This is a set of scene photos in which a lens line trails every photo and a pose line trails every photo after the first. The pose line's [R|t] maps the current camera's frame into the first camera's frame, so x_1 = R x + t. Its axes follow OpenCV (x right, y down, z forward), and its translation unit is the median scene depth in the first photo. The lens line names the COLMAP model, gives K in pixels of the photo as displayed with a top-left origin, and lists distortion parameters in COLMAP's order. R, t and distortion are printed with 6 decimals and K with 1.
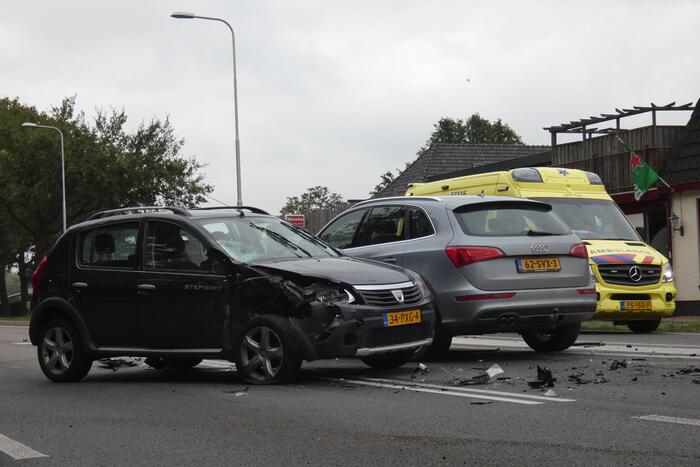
lens RADIAL K [[1304.6, 0, 362.3], [0, 1304.6, 231.9], [0, 0, 1]] dist [0.274264, -1.786189]
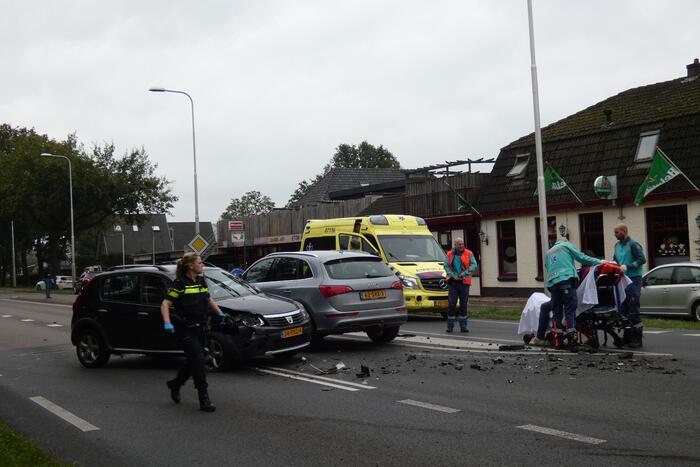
lens RADIAL K [[940.3, 0, 365.1], [0, 940.3, 244.0], [0, 0, 1]] dist [0.081416, -0.050896]
pose [[0.996582, -0.004594, 0.082486, 0.014670], [0.002204, 0.999576, 0.029036, -0.051940], [-0.082584, -0.028755, 0.996169, -0.154576]]
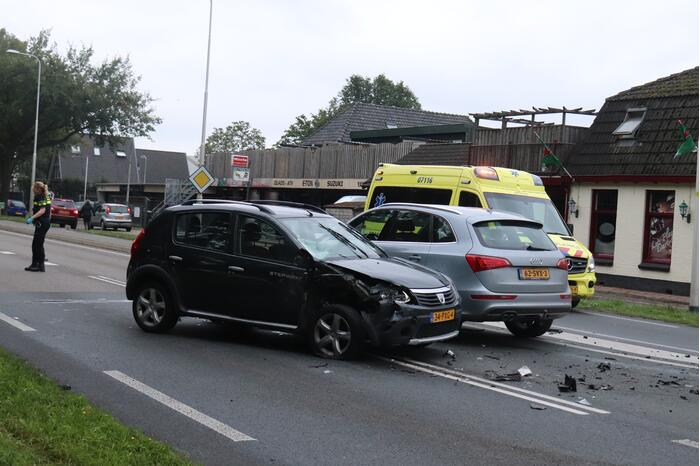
lens RADIAL K [[1120.2, 0, 350.0], [0, 1120.2, 233.0], [0, 0, 1]] dist [-0.037919, -0.024375]
pose [[0.991890, 0.095024, 0.084413, -0.091713], [-0.100266, 0.993139, 0.060182, -0.041031], [-0.078115, -0.068158, 0.994612, -0.042140]]
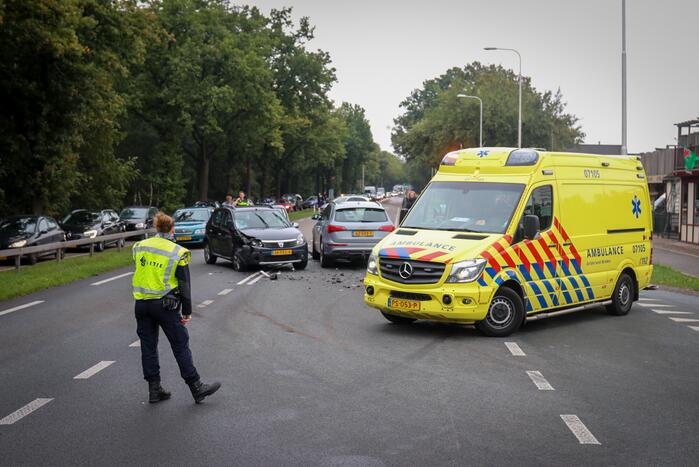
lens RADIAL K [[964.4, 0, 350.5], [0, 964.4, 207.9], [0, 0, 1]] dist [-0.021805, -0.024032]
pose [[0.886696, 0.055268, -0.459038, 0.649488], [-0.022539, 0.996816, 0.076478, -0.112489], [0.461804, -0.057467, 0.885119, -0.452935]]
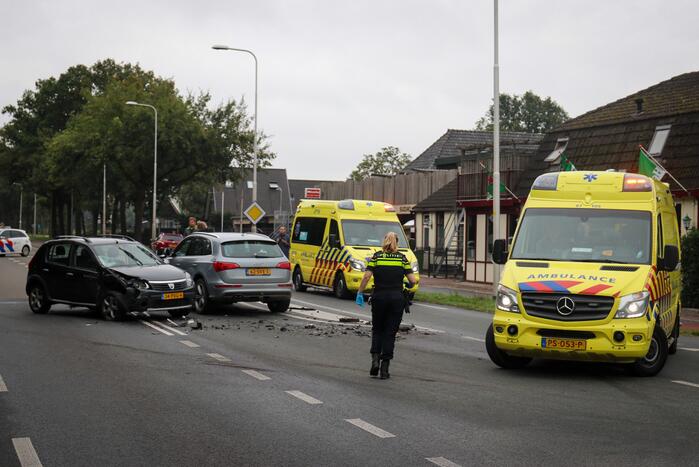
lens RADIAL K [[1220.8, 0, 336.3], [0, 1220.8, 234.1], [0, 0, 1]] dist [-0.001482, 0.117556]
pose [[0.992275, 0.053324, -0.112012, 0.315716], [-0.047523, 0.997418, 0.053838, -0.097759], [0.114594, -0.048099, 0.992247, -0.617900]]
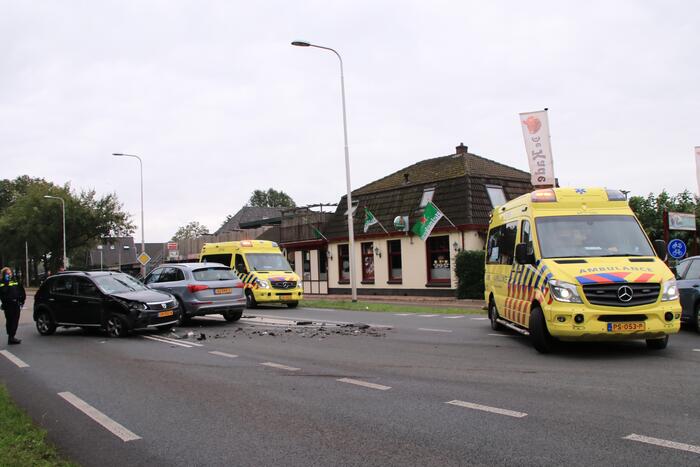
lens RADIAL K [[657.8, 0, 338.2], [0, 657.8, 251.4], [0, 0, 1]] dist [-0.123744, 0.023526]
pose [[0.985298, 0.003727, 0.170805, 0.091378], [-0.006679, 0.999838, 0.016707, -0.054855], [-0.170715, -0.017602, 0.985163, -0.259275]]
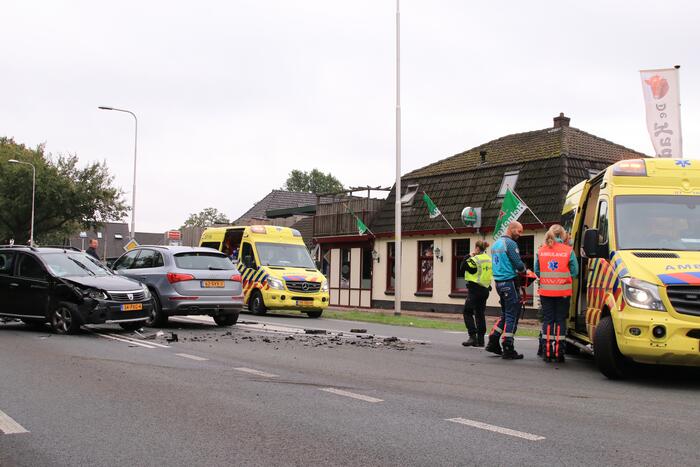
lens RADIAL K [[882.3, 0, 345.3], [0, 882.3, 249.6], [0, 0, 1]] dist [-0.025251, -0.003539]
pose [[0.992611, 0.062518, 0.103991, 0.128765], [-0.063705, 0.997936, 0.008130, -0.035835], [-0.103268, -0.014694, 0.994545, -0.271524]]
